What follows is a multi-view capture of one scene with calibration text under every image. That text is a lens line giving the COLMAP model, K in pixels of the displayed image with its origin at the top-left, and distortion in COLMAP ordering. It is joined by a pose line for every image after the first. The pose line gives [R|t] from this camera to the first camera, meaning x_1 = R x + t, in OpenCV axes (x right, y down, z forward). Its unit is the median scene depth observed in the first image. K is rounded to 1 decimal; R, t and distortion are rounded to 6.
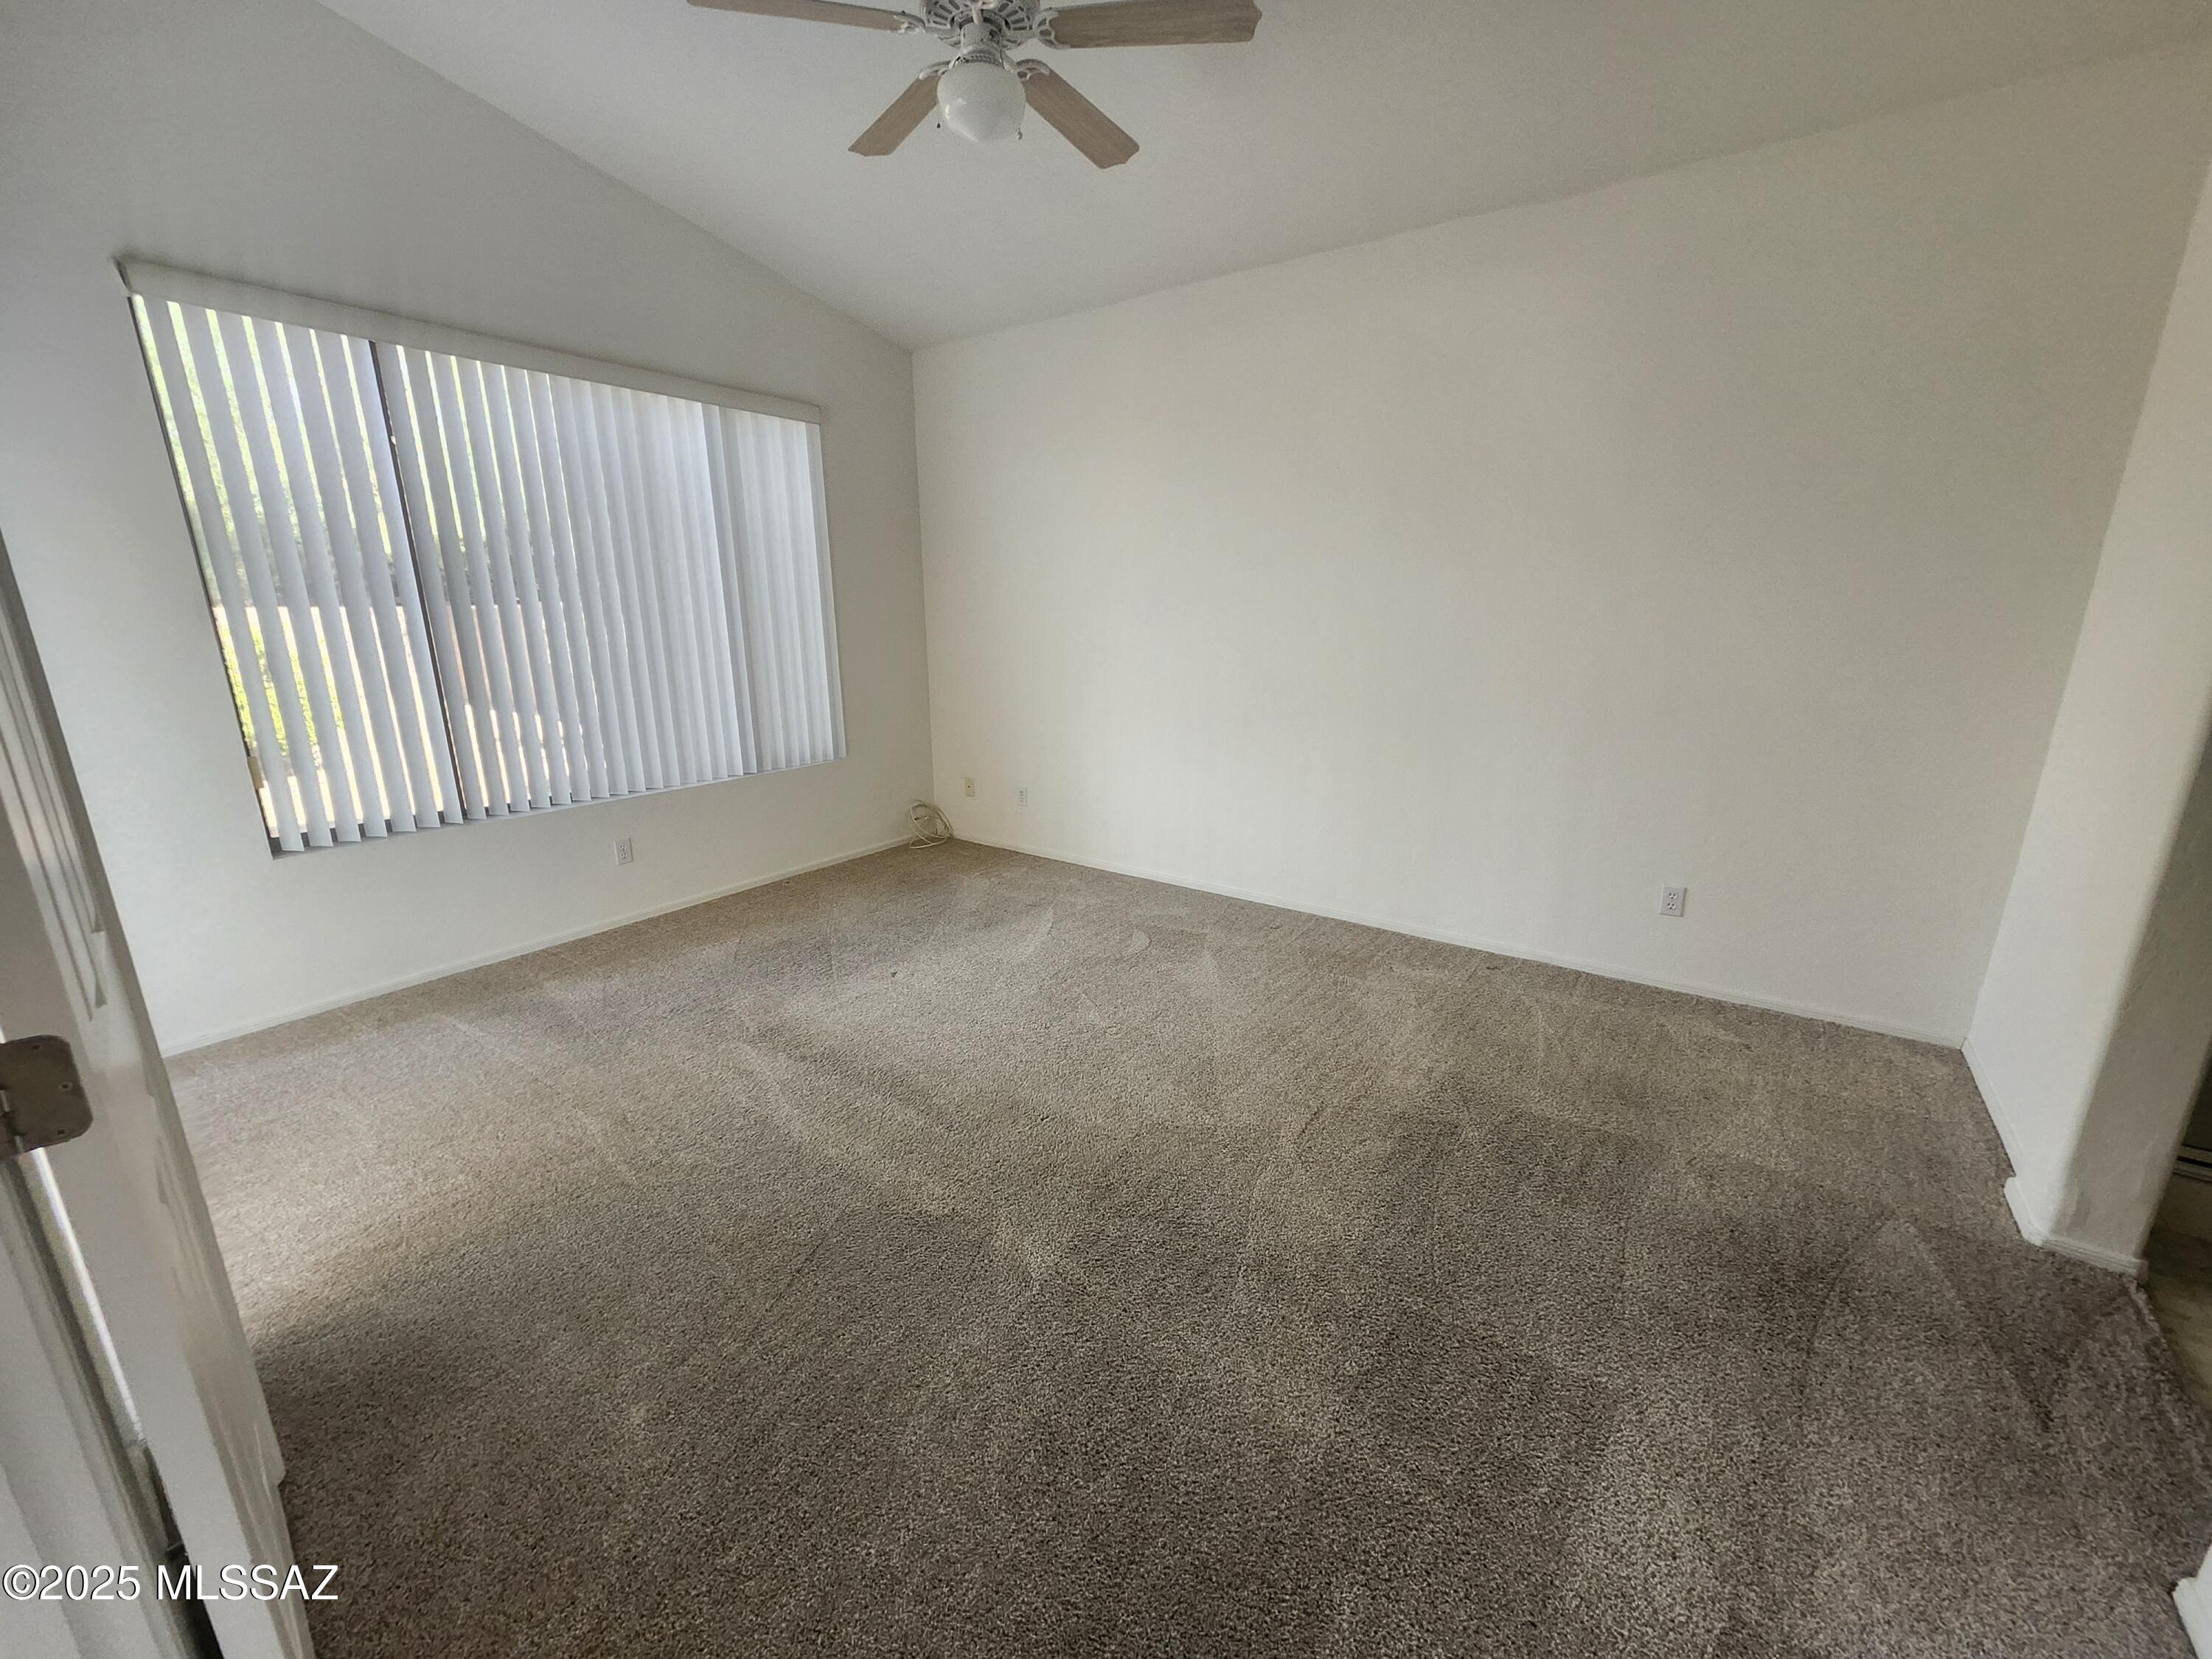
lens RADIAL K [[869.7, 0, 1104.4], [0, 869.7, 832.0], [0, 0, 1]] dist [-0.000213, -0.000037]
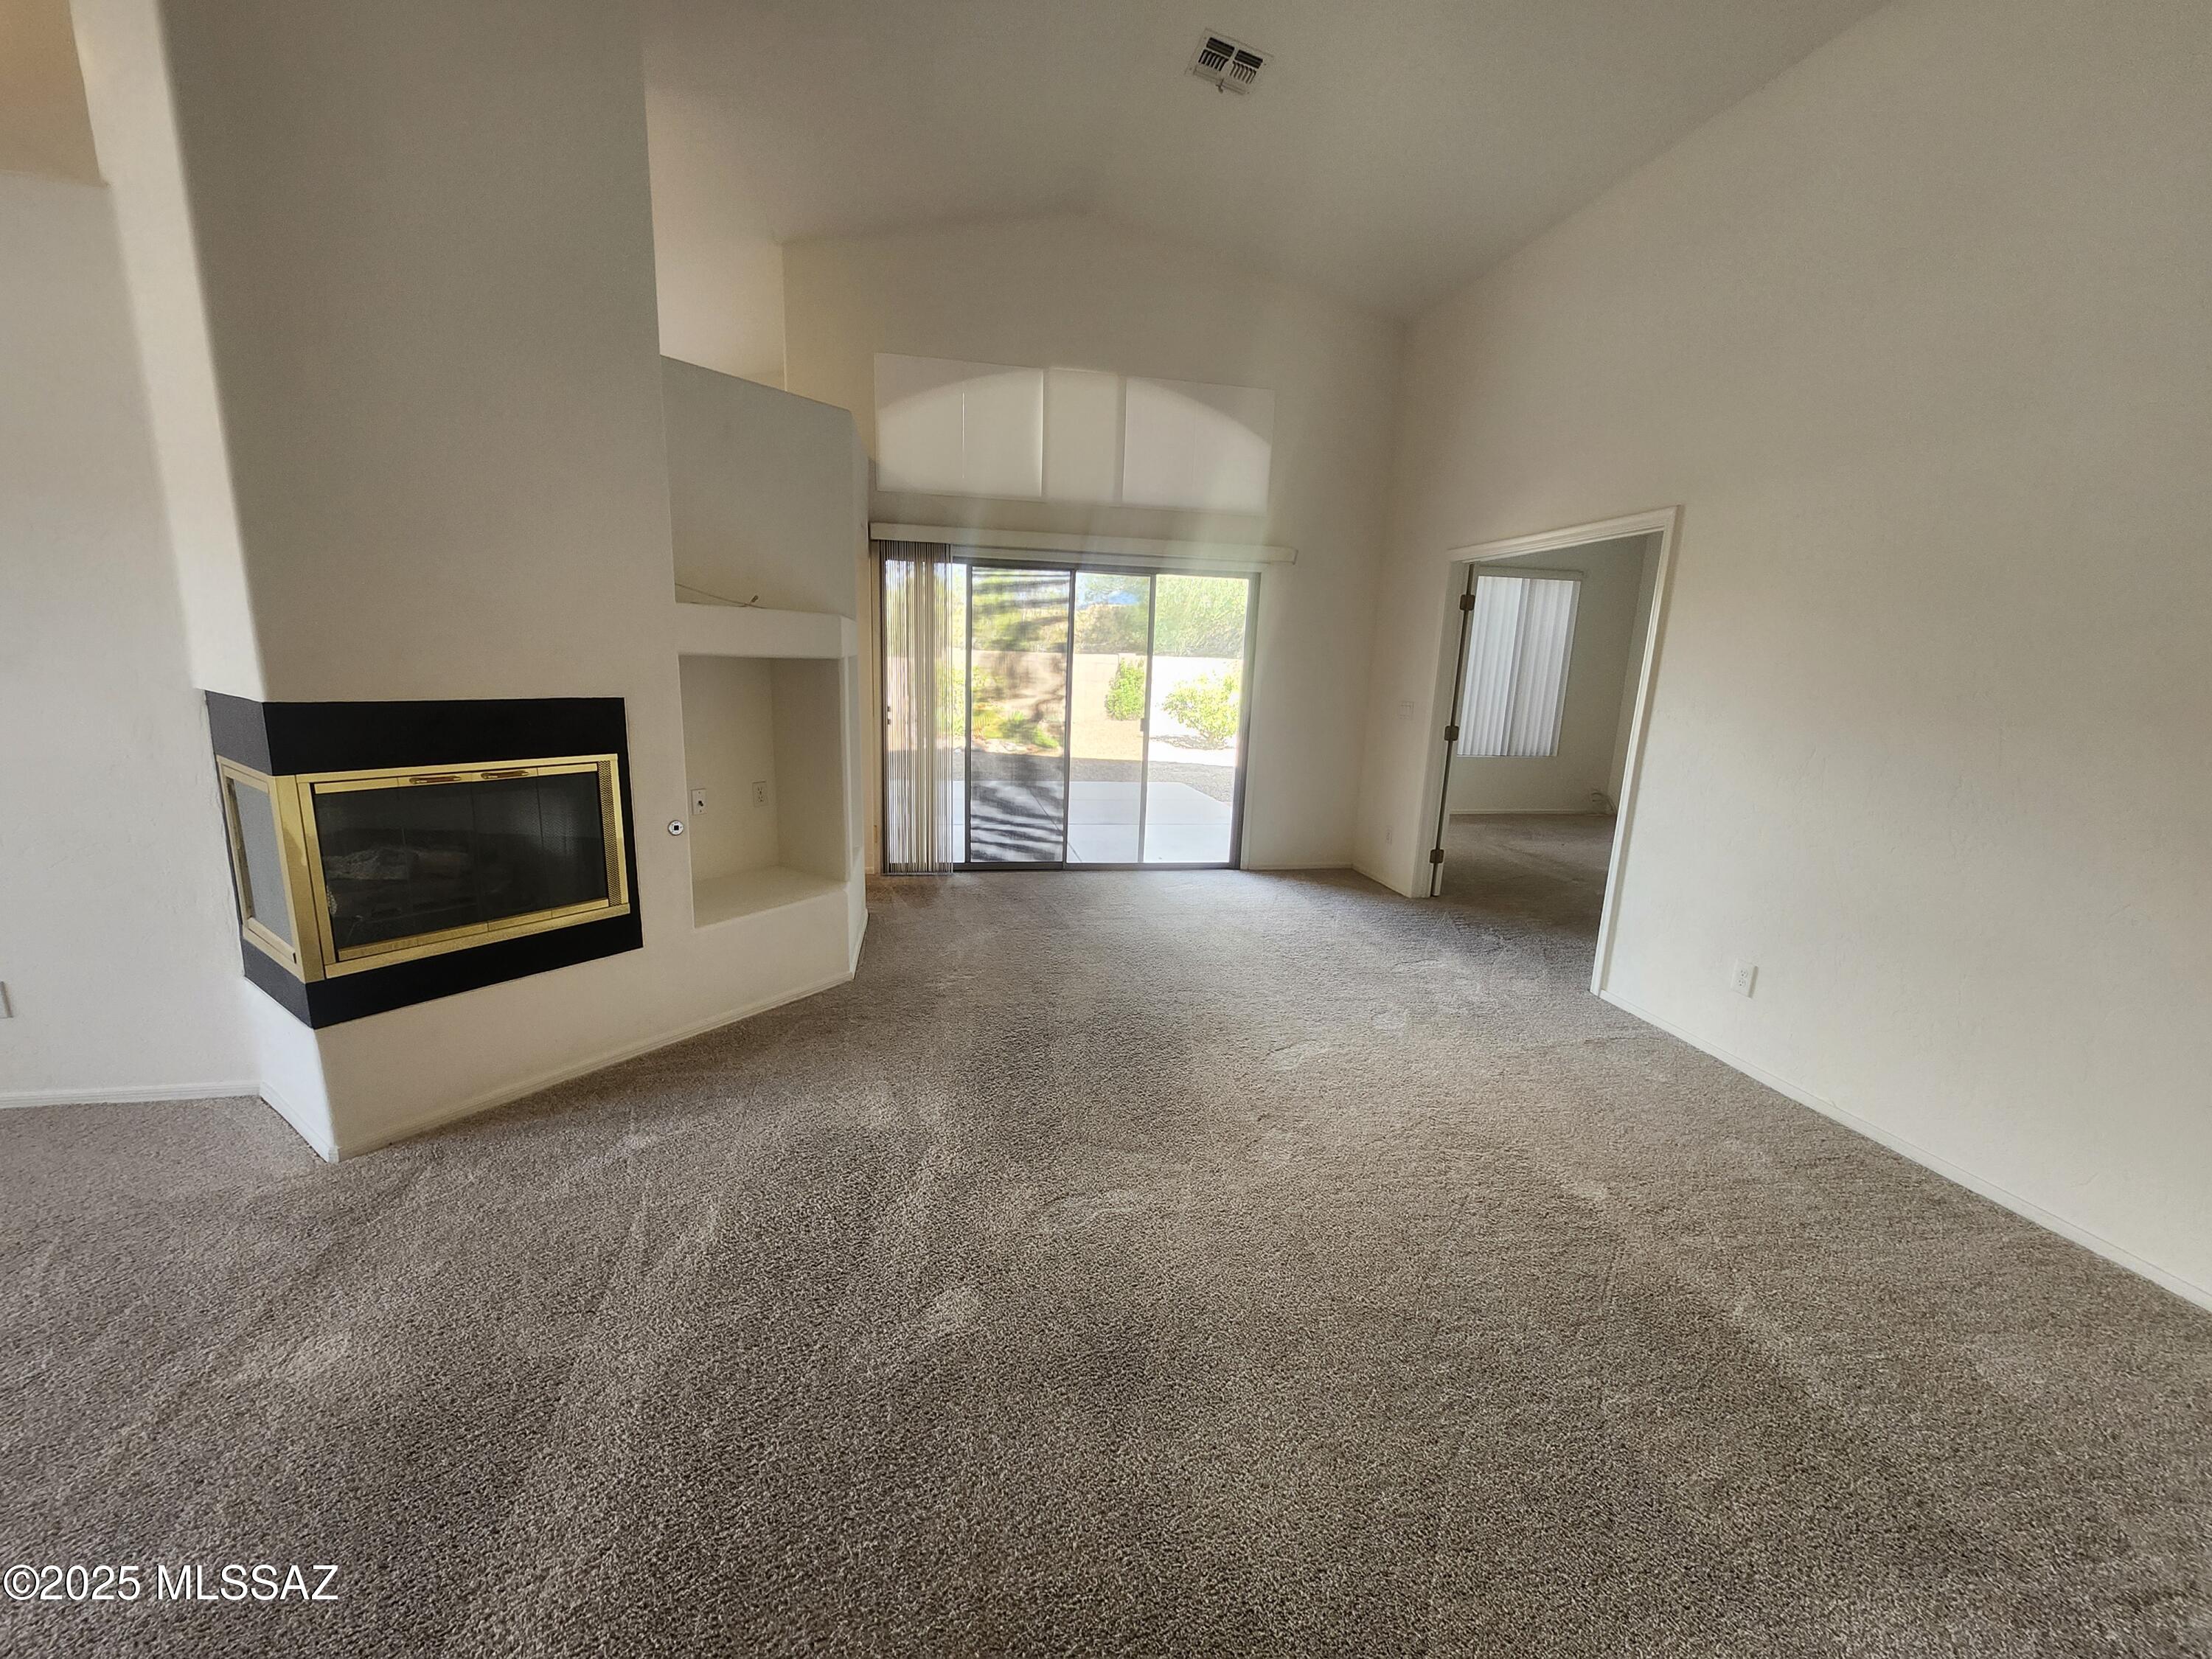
lens RADIAL K [[869.7, 0, 1104.4], [0, 869.7, 832.0], [0, 0, 1]] dist [-0.000213, -0.000037]
pose [[0.702856, 0.170536, -0.690587, 0.369379], [-0.218667, 0.975627, 0.018374, 0.278973], [0.676889, 0.138094, 0.723016, -1.070597]]
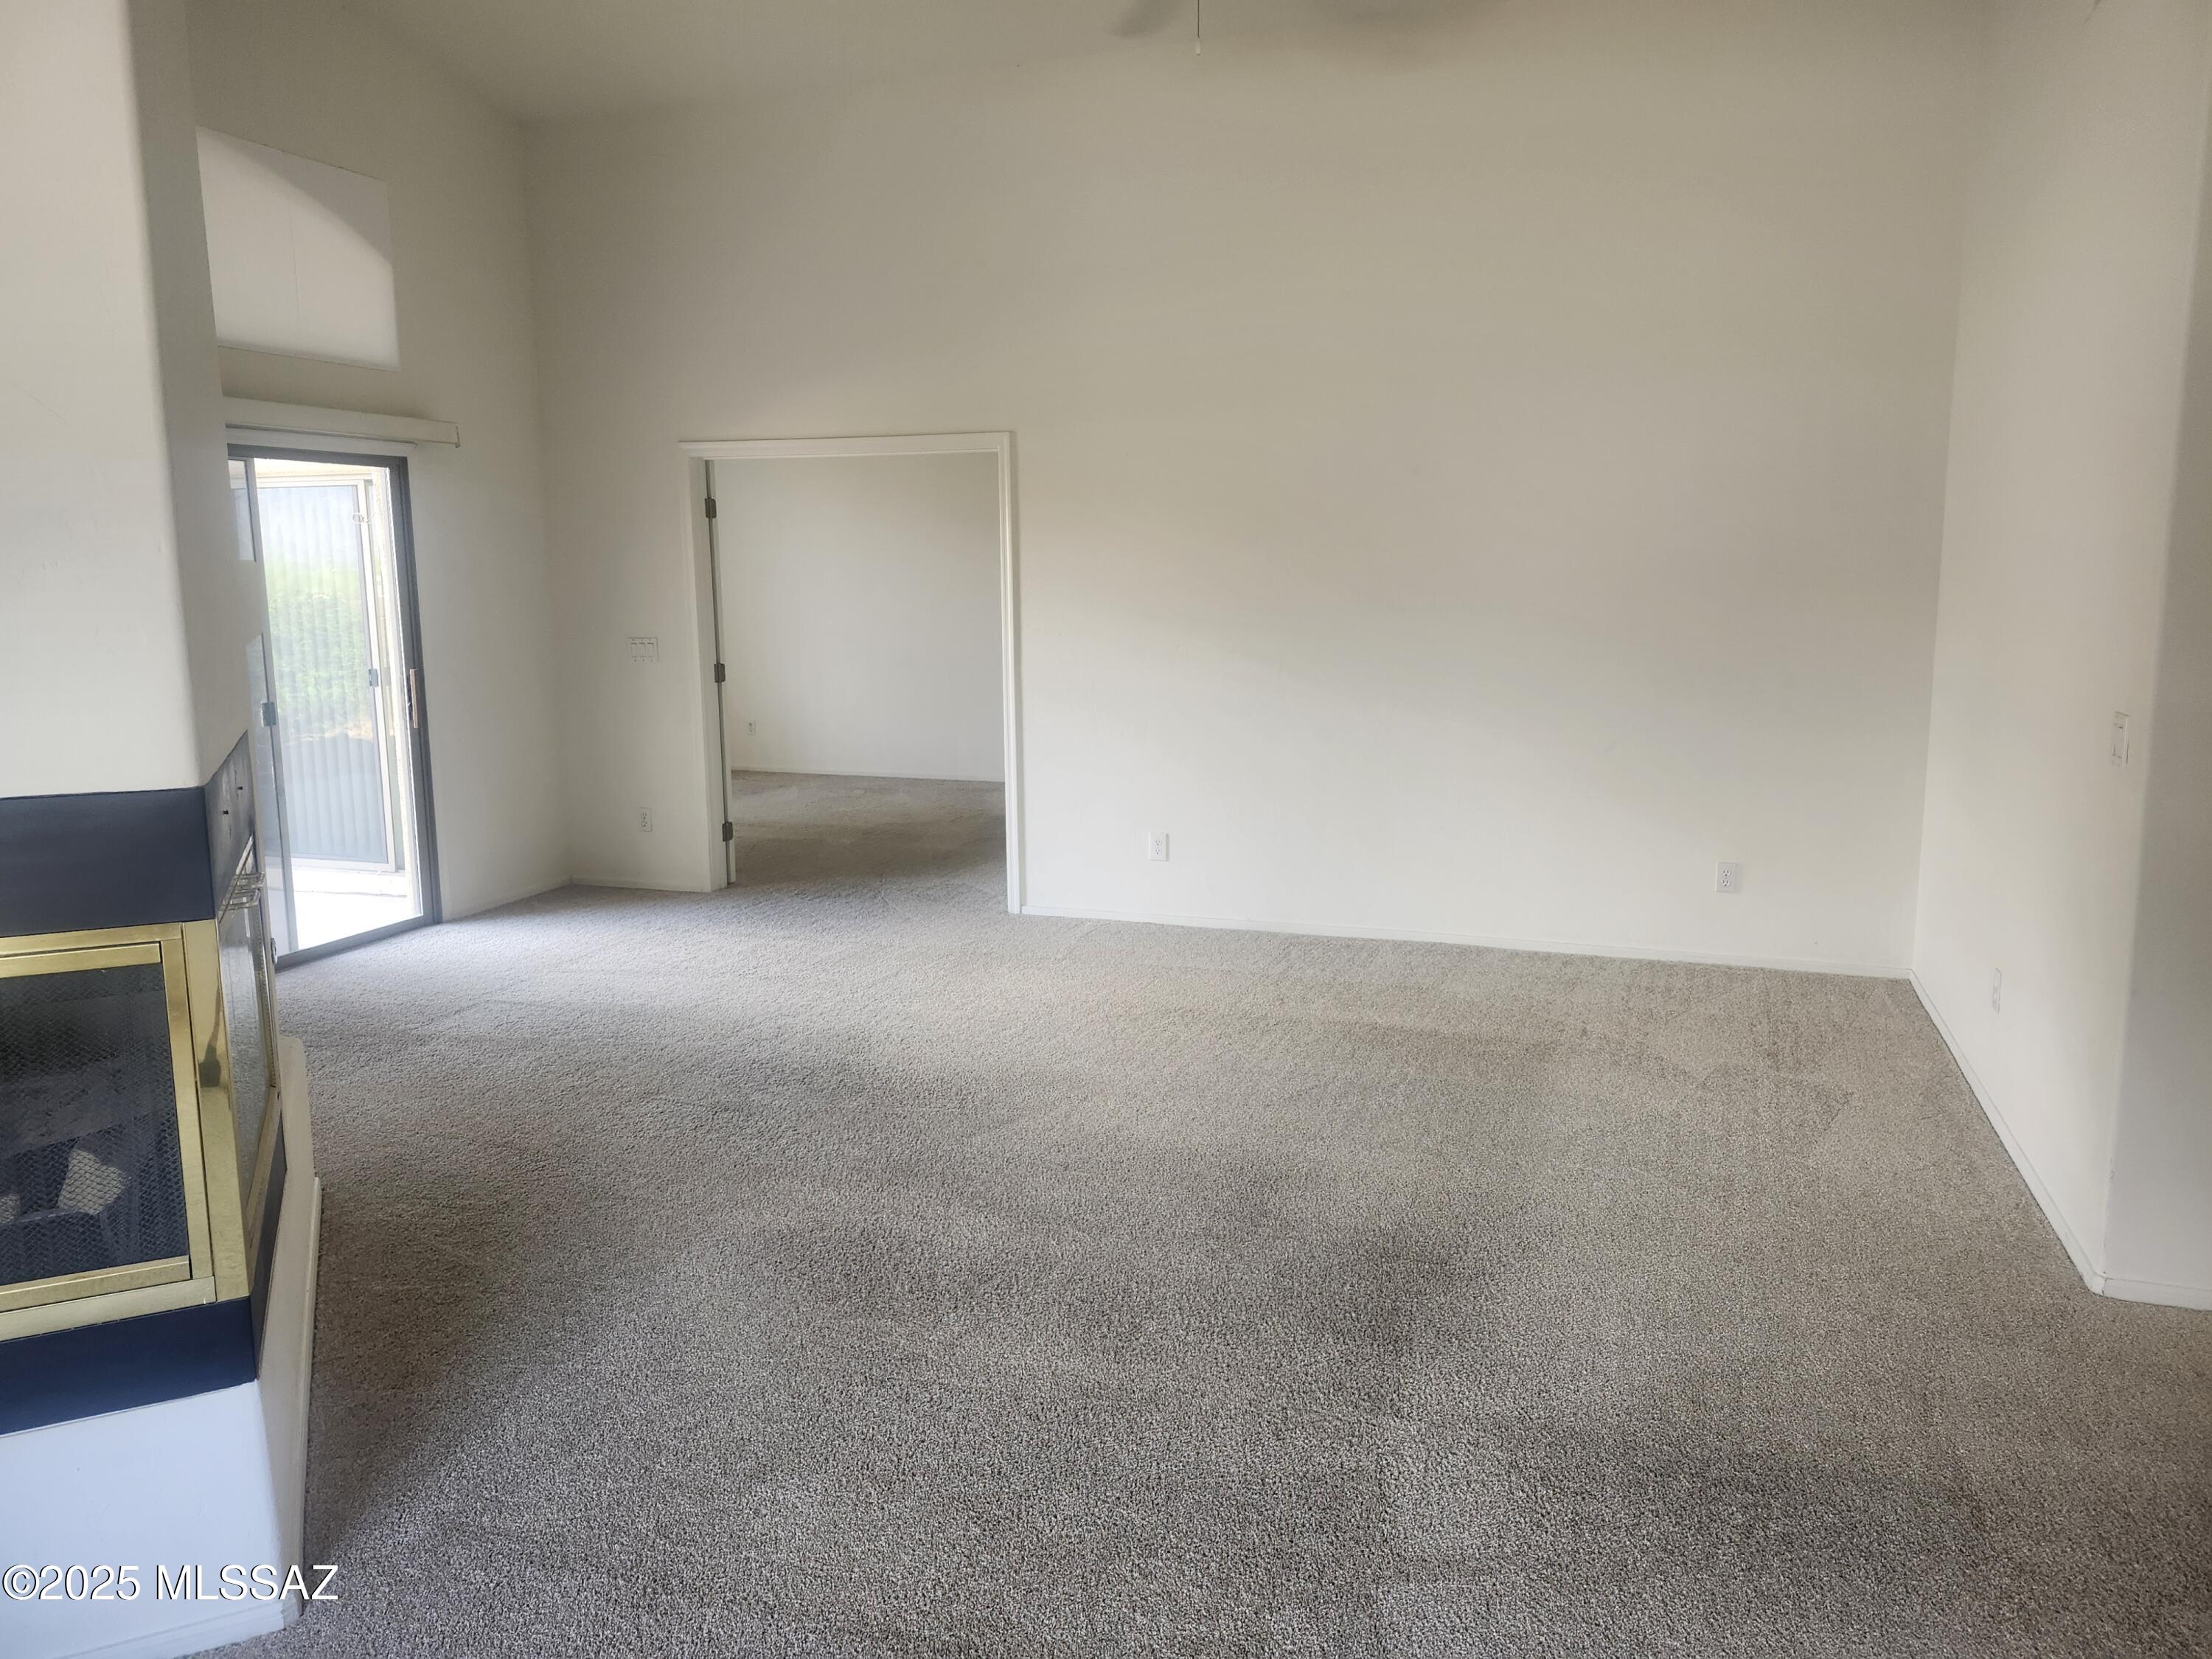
lens RADIAL K [[1531.2, 0, 1128.9], [0, 1531.2, 790.6], [0, 0, 1]] dist [0.091154, -0.124621]
pose [[0.961176, -0.041126, 0.272853, -0.603877], [0.072073, 0.991922, -0.104382, 0.486345], [-0.266356, 0.119995, 0.956376, -2.000481]]
